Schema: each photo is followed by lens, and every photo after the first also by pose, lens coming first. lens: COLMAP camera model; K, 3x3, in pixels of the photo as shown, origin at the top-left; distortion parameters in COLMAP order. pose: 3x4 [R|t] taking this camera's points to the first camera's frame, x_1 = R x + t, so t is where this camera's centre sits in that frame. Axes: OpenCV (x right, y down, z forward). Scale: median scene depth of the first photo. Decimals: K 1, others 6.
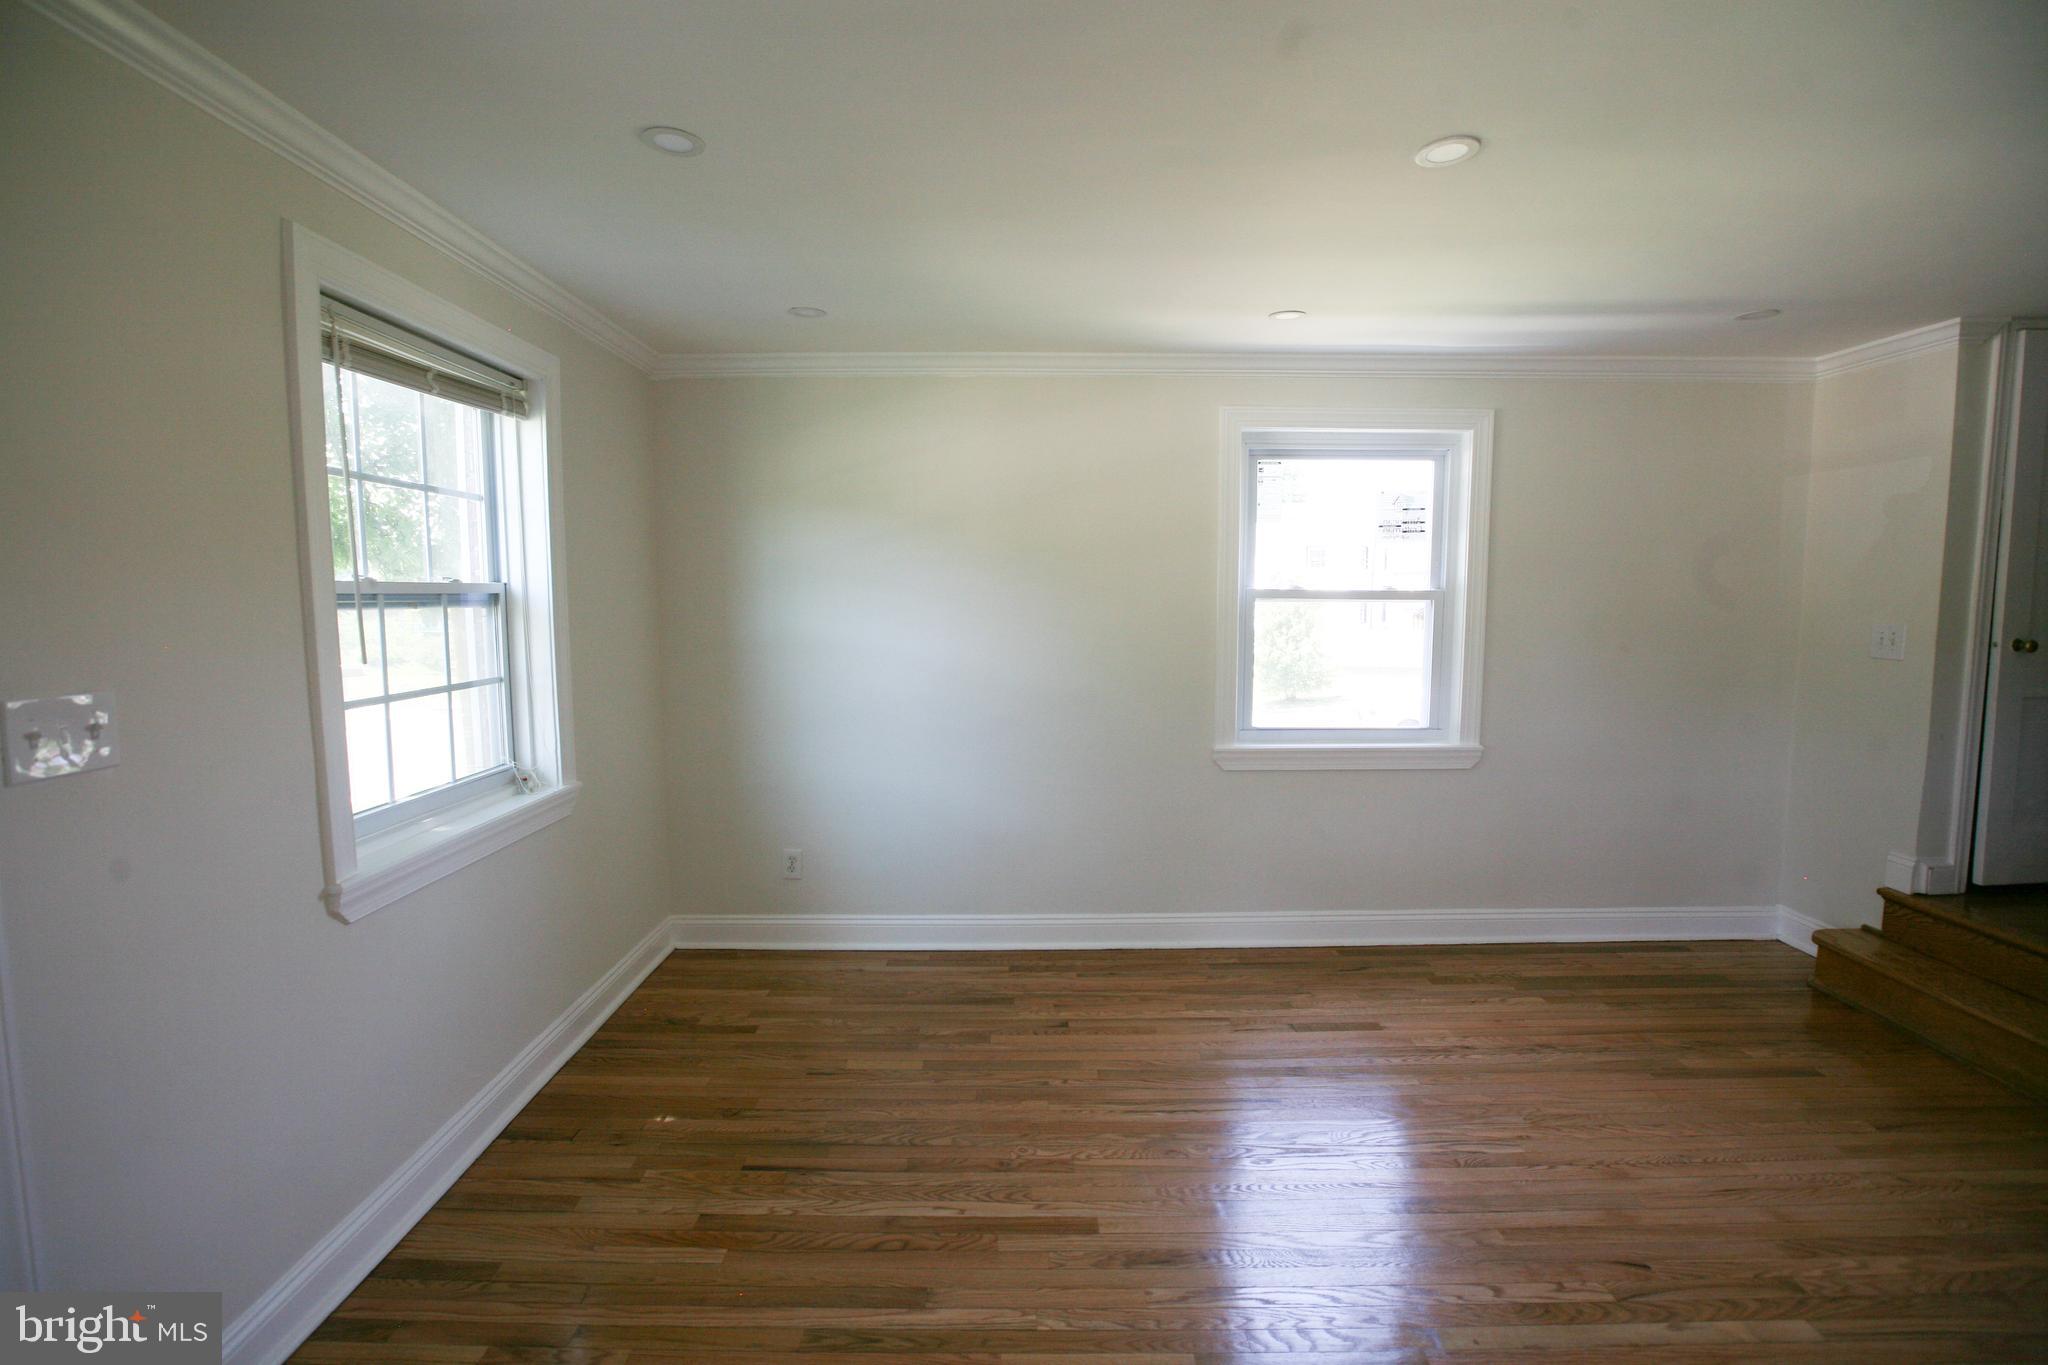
lens RADIAL K [[941.0, 0, 1008.6], [0, 941.0, 677.0], [0, 0, 1]] dist [-0.041695, 0.013118]
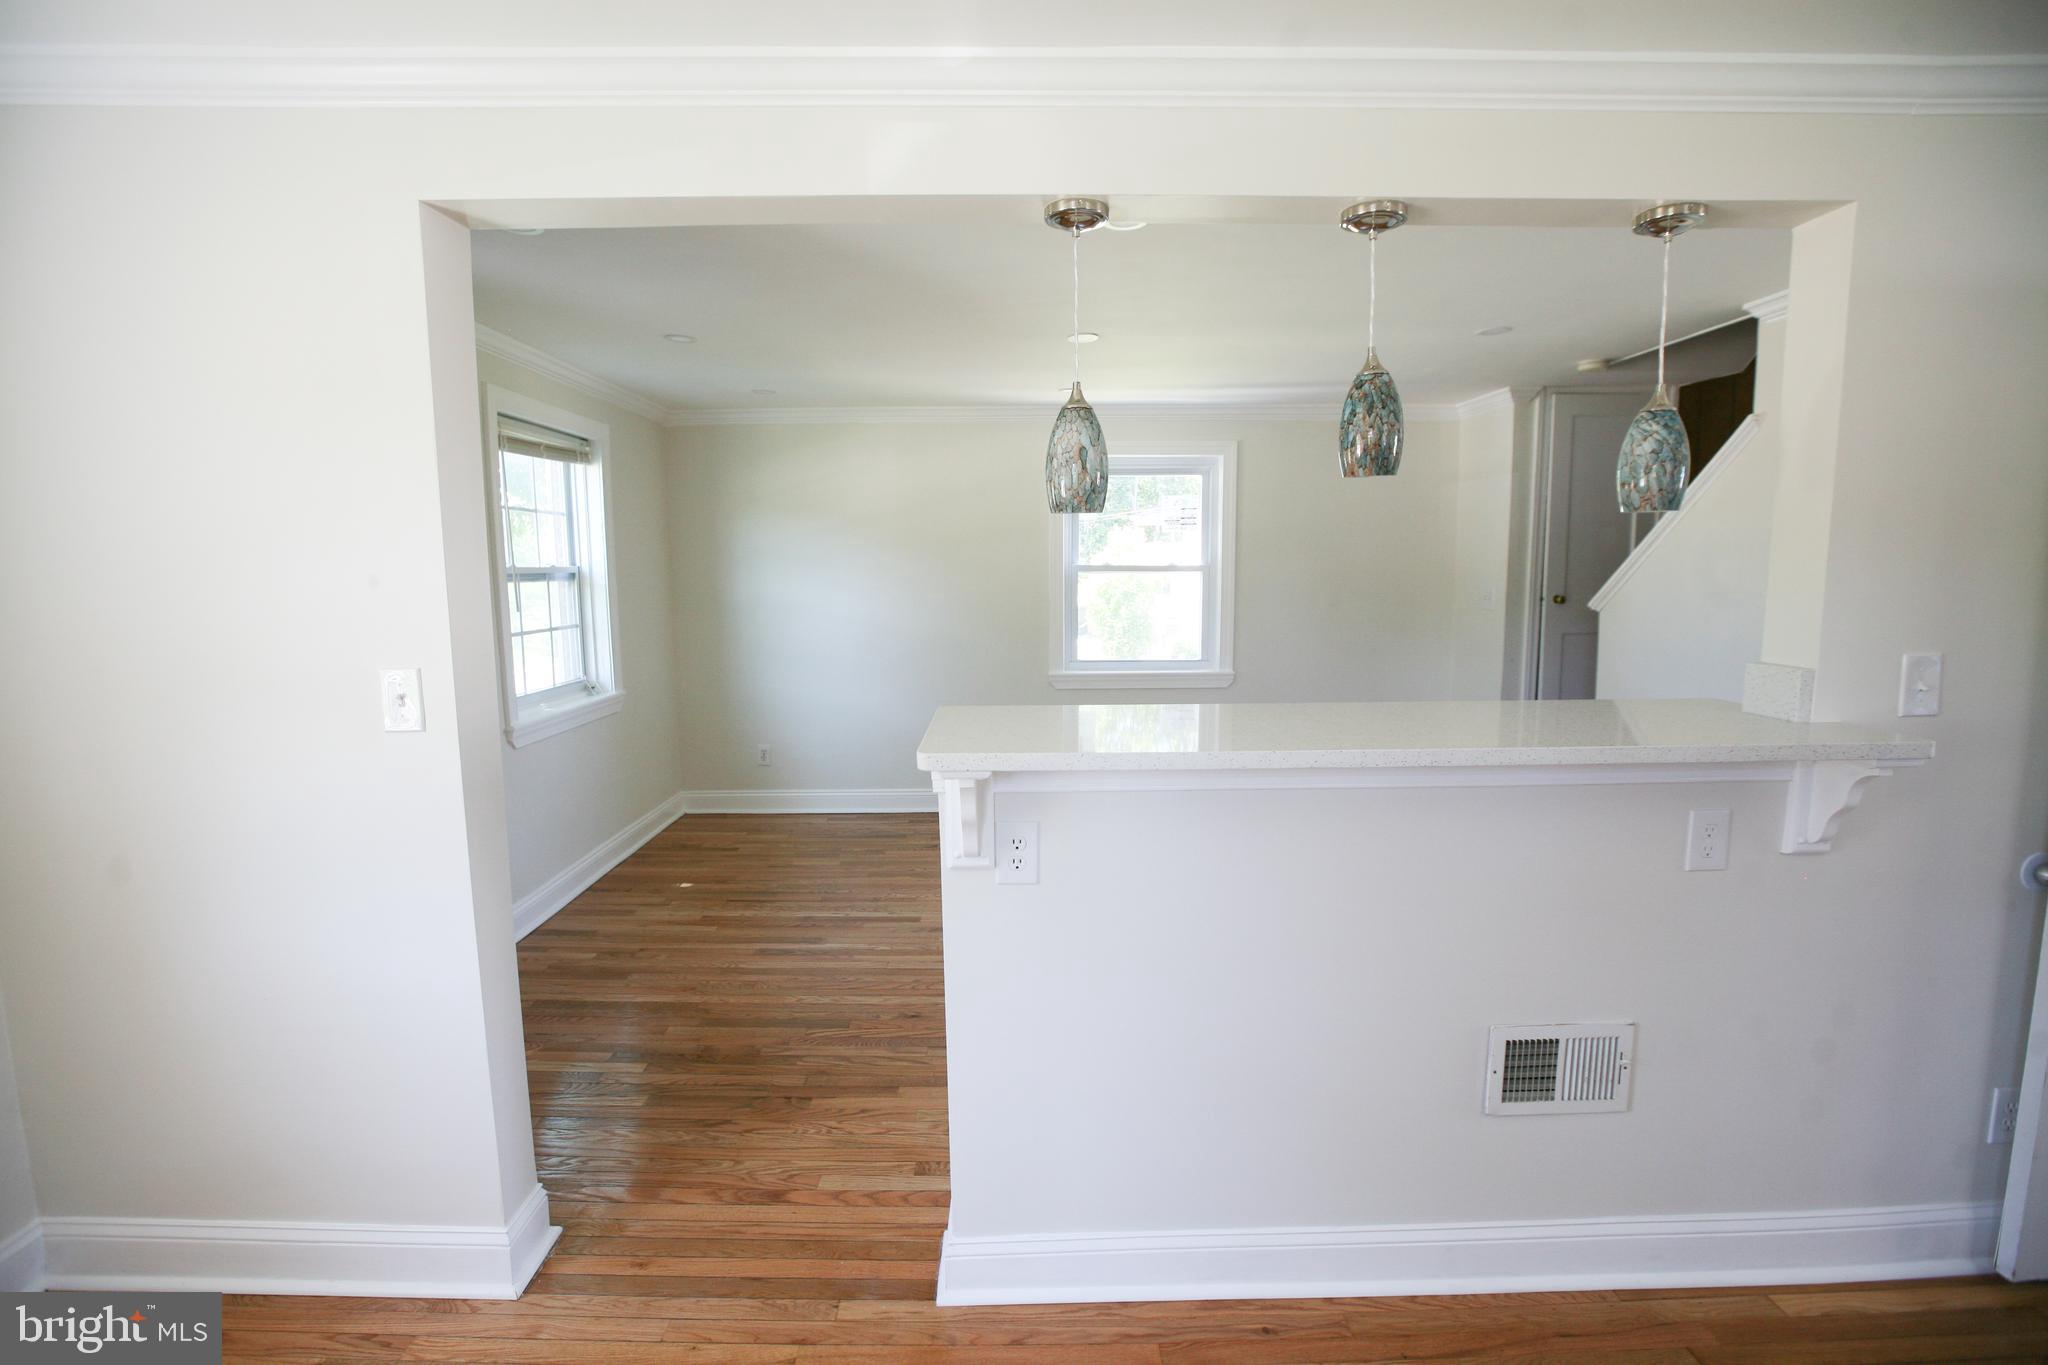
lens RADIAL K [[941.0, 0, 999.7], [0, 941.0, 676.8], [0, 0, 1]] dist [-0.041695, 0.013118]
pose [[0.999958, -0.005354, -0.007441, 0.185898], [0.005574, 0.999539, 0.029831, 0.043417], [0.007278, -0.029871, 0.999527, -0.572233]]
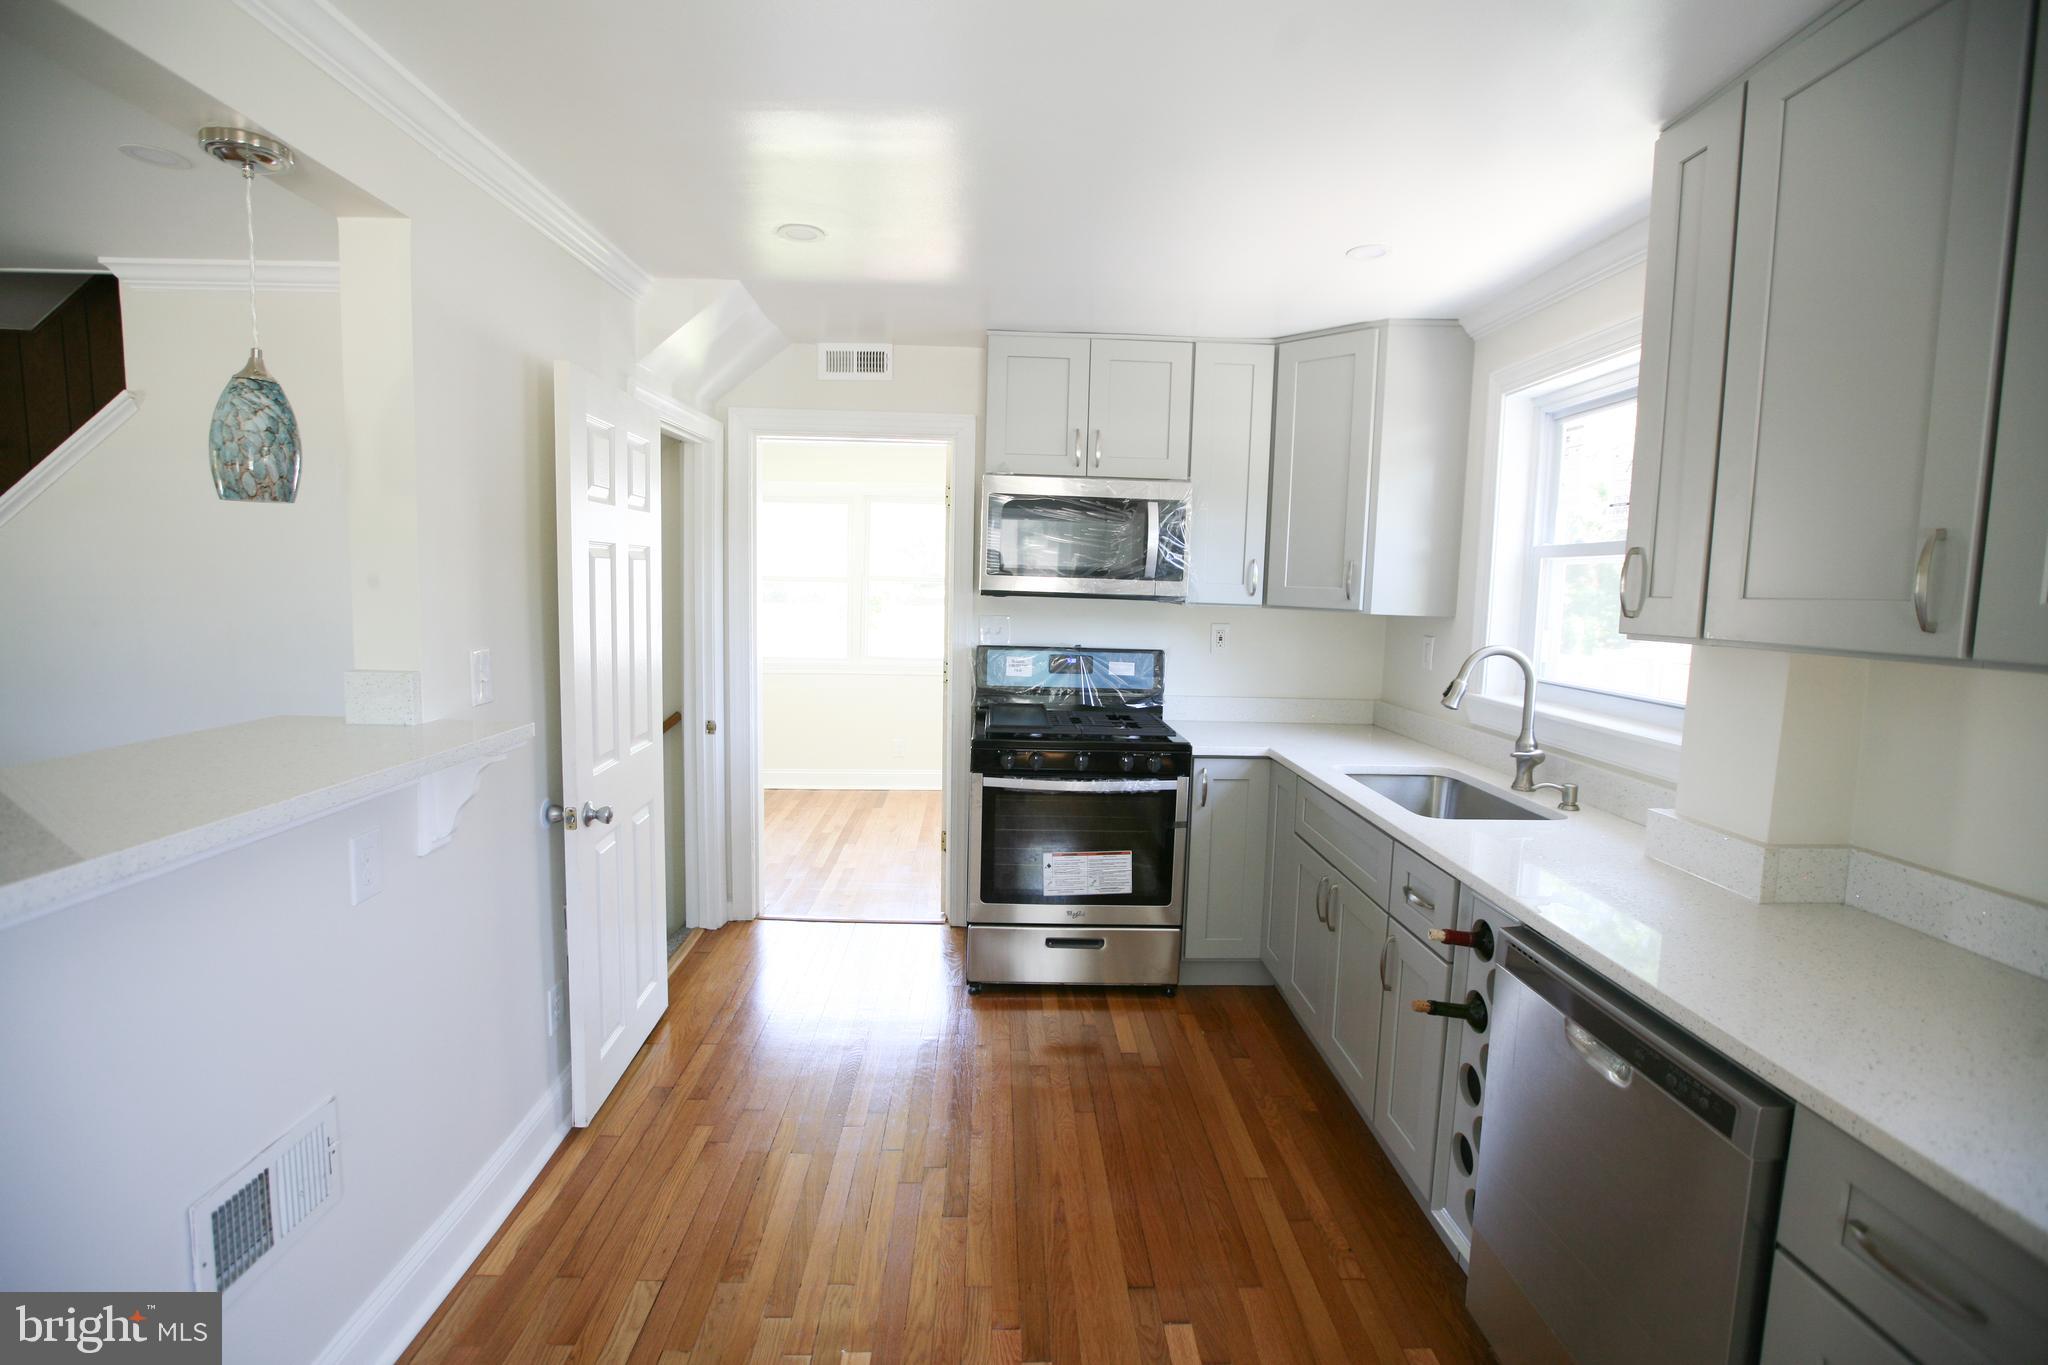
lens RADIAL K [[941.0, 0, 1014.9], [0, 941.0, 678.0], [0, 0, 1]] dist [-0.041695, 0.013118]
pose [[-0.017091, -0.101195, 0.994720, 0.095962], [0.060722, 0.992924, 0.102056, 0.025410], [-0.998008, 0.062145, -0.010826, -0.365704]]
